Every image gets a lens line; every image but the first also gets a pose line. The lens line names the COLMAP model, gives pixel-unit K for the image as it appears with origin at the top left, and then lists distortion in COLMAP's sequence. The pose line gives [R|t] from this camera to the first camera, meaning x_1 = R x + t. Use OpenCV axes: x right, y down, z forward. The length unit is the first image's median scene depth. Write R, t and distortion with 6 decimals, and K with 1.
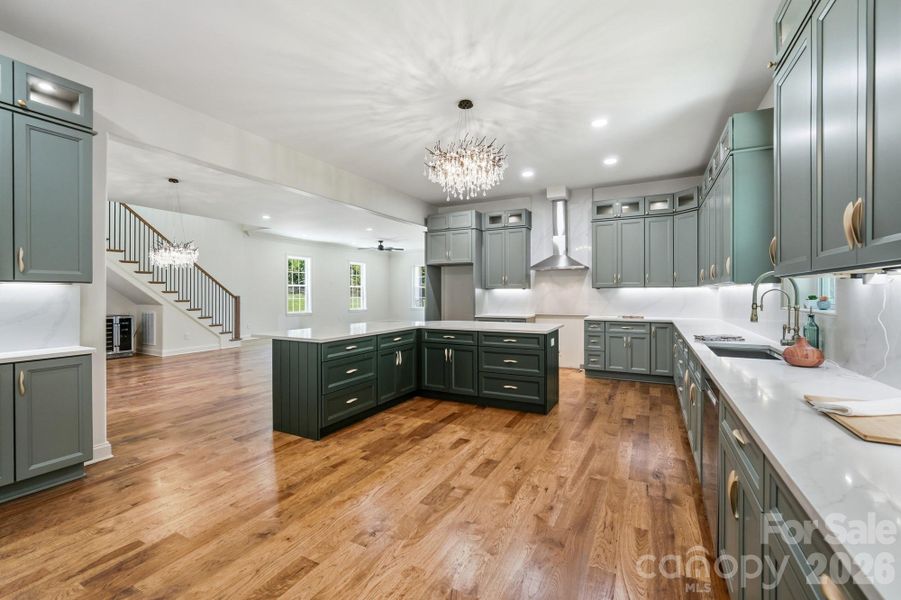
lens RADIAL K [[379.6, 0, 450.1], [0, 379.6, 297.1], [0, 0, 1]] dist [-0.019104, 0.000139]
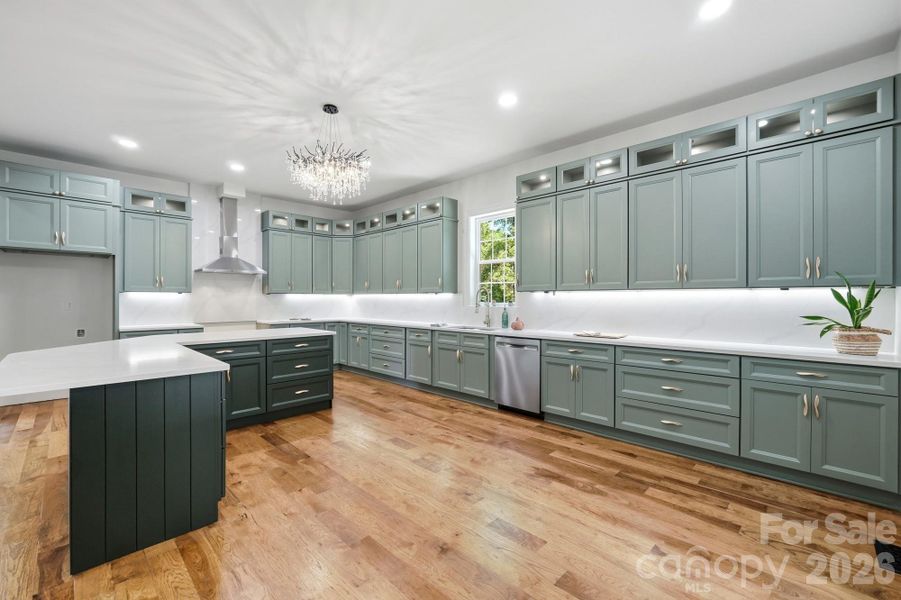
lens RADIAL K [[379.6, 0, 444.6], [0, 379.6, 301.1], [0, 0, 1]] dist [-0.019104, 0.000139]
pose [[0.299210, -0.000107, 0.954187, -0.826705], [0.007161, 0.999972, -0.002133, 0.004167], [-0.954160, 0.007471, 0.299203, 0.417380]]
